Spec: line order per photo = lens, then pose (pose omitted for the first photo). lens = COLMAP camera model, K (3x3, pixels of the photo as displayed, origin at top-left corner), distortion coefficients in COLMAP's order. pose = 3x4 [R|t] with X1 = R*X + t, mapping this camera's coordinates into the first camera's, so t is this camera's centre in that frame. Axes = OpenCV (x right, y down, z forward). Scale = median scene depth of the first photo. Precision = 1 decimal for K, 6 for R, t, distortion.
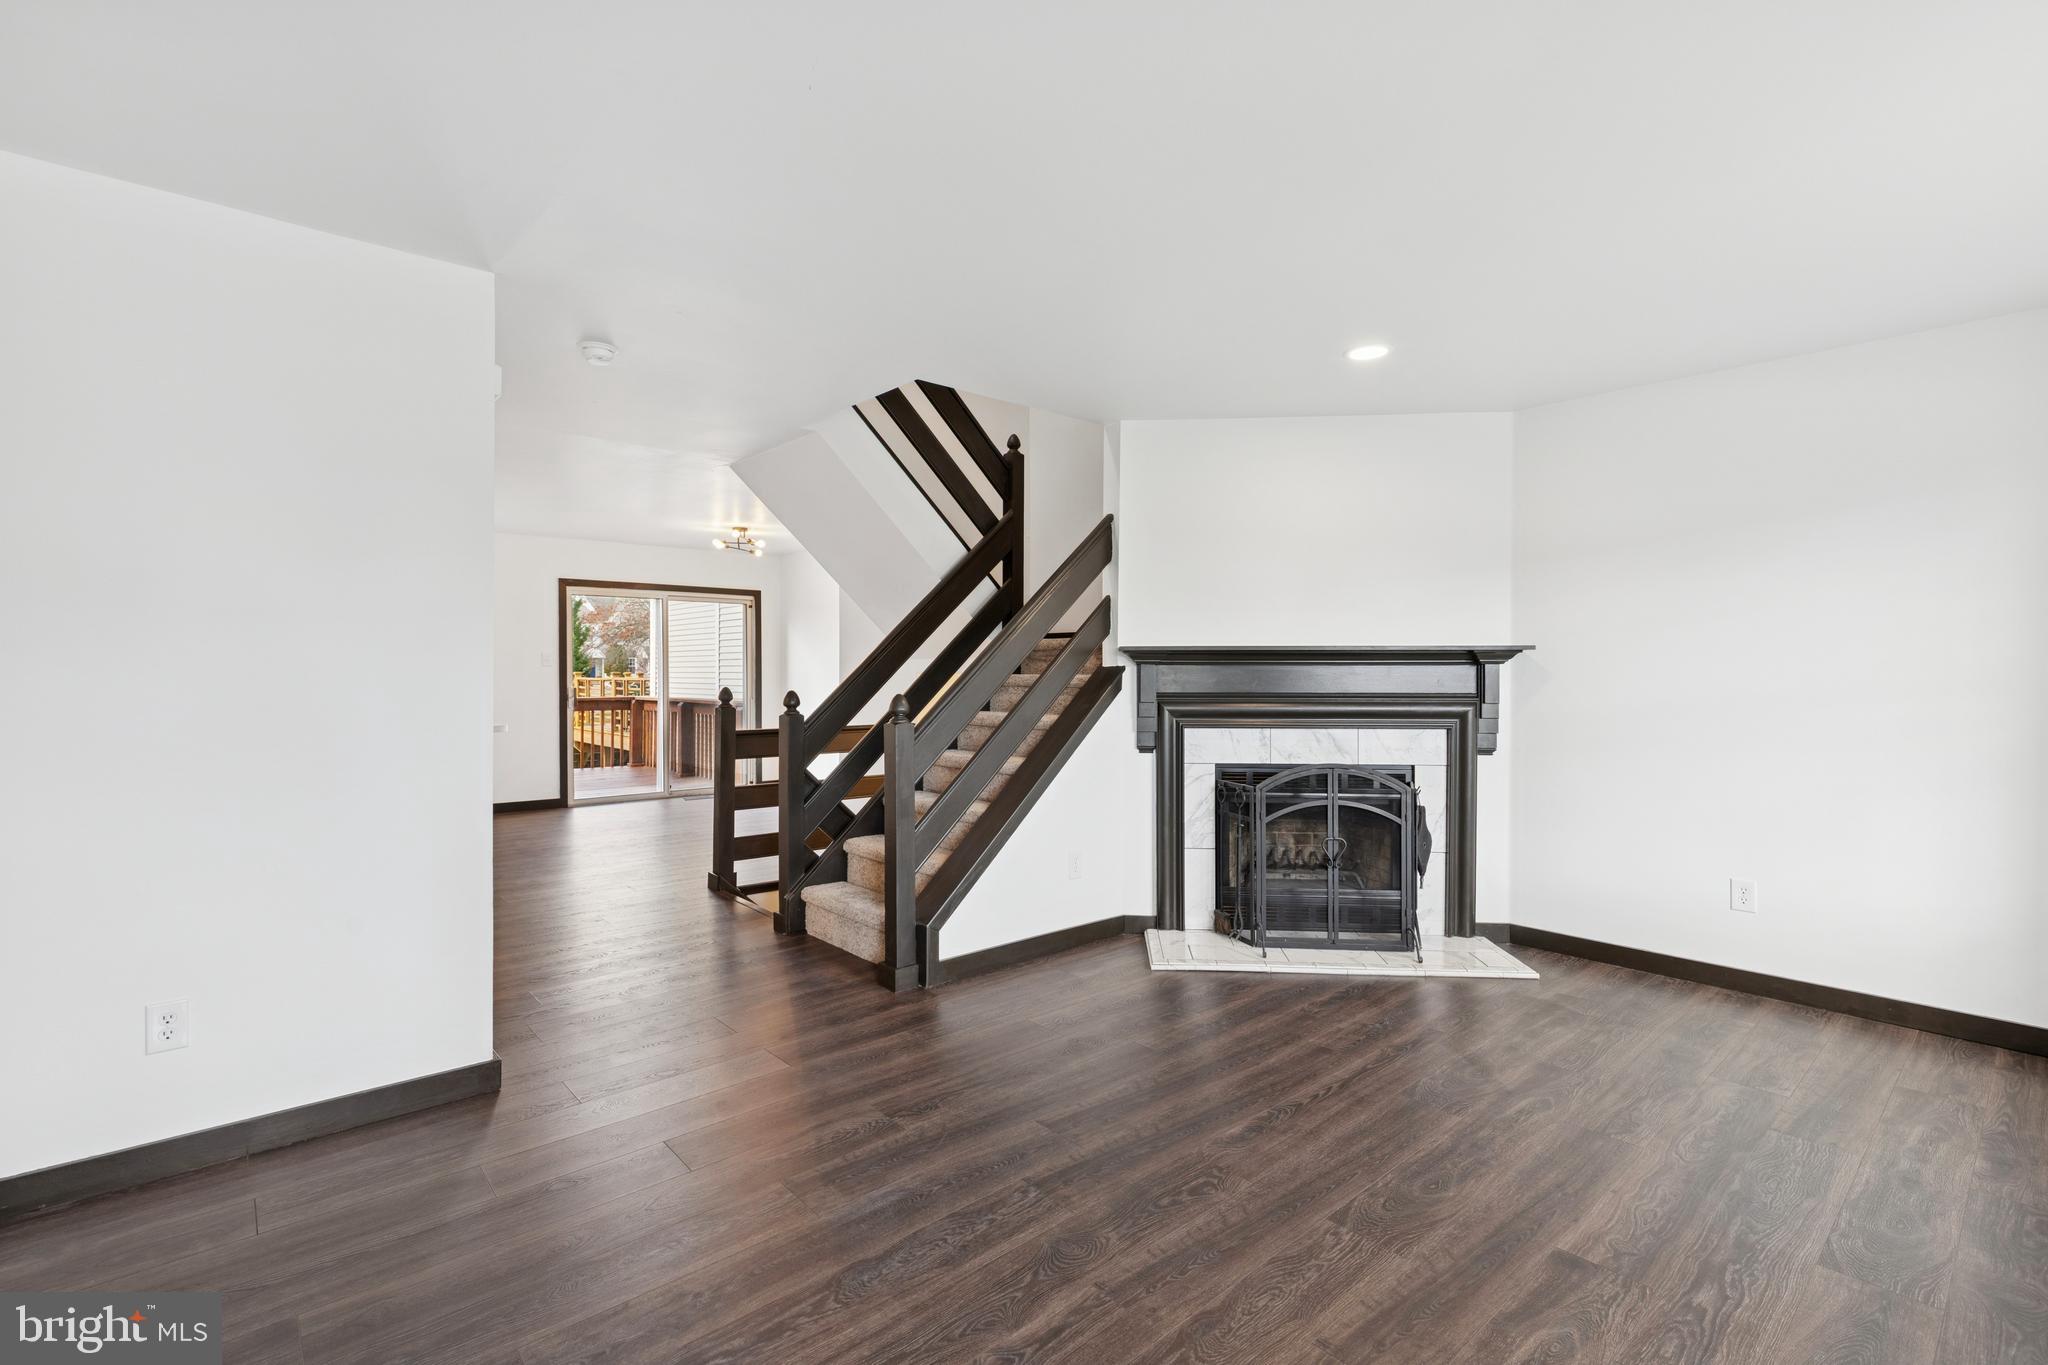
lens RADIAL K [[972.8, 0, 1024.0], [0, 972.8, 682.5], [0, 0, 1]] dist [0.000898, 0.011463]
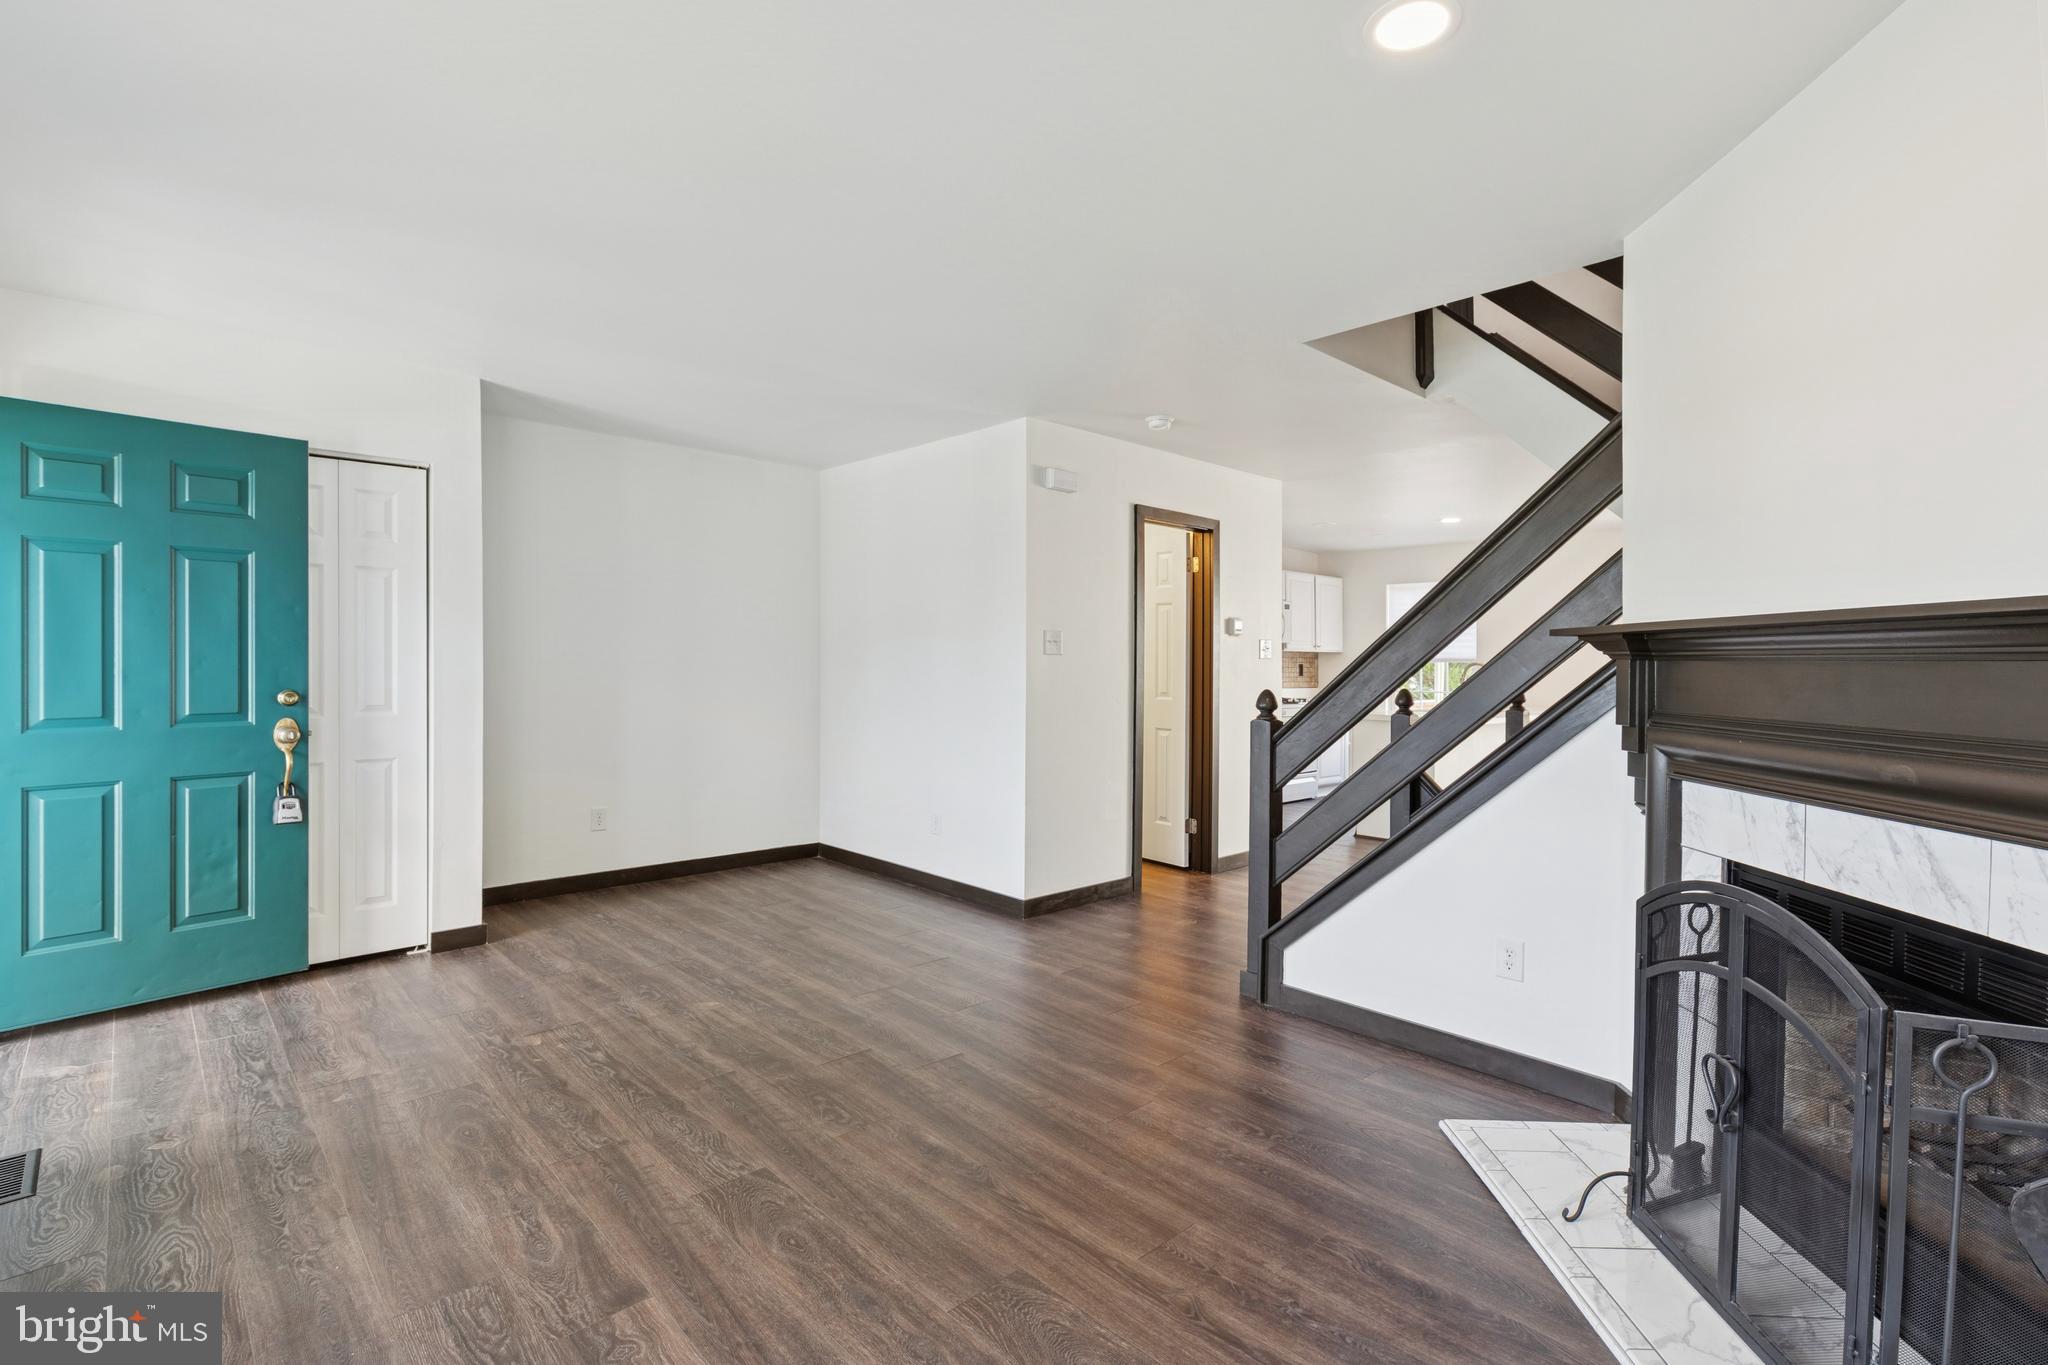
lens RADIAL K [[926.9, 0, 1030.0], [0, 926.9, 659.8], [0, 0, 1]] dist [0.017885, -0.012240]
pose [[0.016268, -0.022712, -0.999610, 1.363607], [-0.031186, 0.999244, -0.023211, 0.003972], [0.999381, 0.031551, 0.015547, 1.264308]]
